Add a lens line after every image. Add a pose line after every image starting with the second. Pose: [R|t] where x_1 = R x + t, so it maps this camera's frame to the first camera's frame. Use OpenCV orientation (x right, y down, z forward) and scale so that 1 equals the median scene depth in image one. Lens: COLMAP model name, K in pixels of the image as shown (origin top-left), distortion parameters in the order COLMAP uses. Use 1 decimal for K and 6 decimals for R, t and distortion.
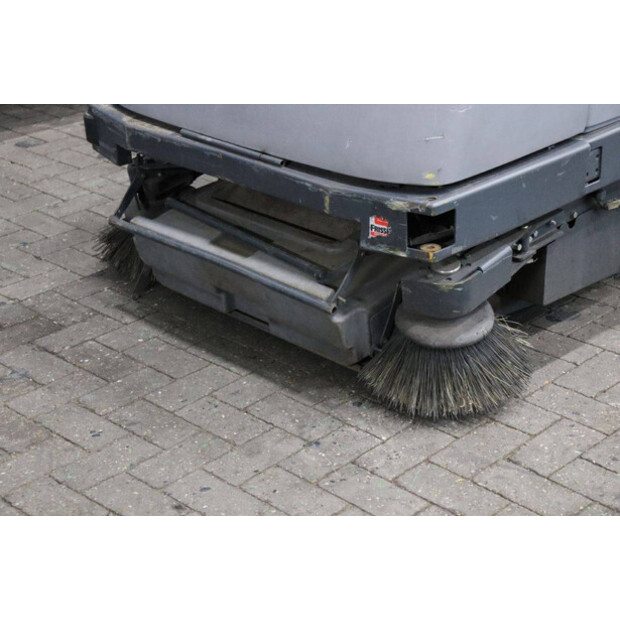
lens RADIAL K [[1333.8, 0, 310.0], [0, 1333.8, 310.0], [0, 0, 1]] dist [0.488027, 0.002016]
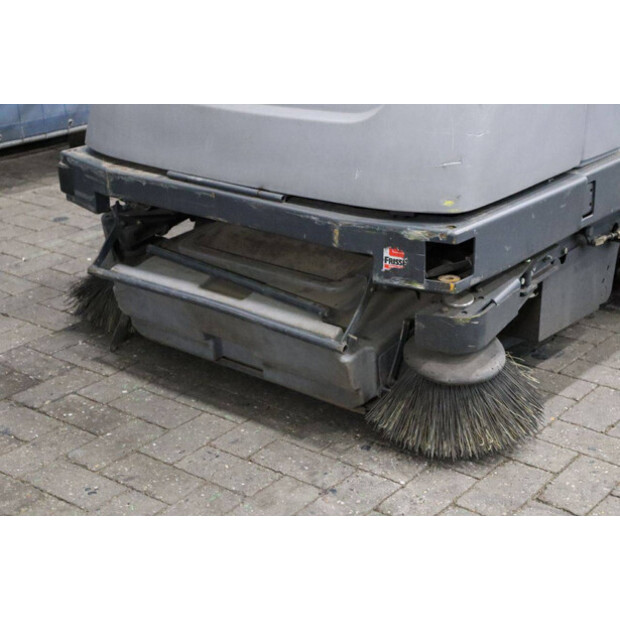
lens RADIAL K [[1134.2, 0, 310.0], [0, 1134.2, 310.0], [0, 0, 1]] dist [0.293044, 0.161003]
pose [[0.994105, -0.025887, 0.105289, -0.086771], [0.032394, 0.997638, -0.060569, 0.019852], [-0.103472, 0.063623, 0.992595, 0.187076]]
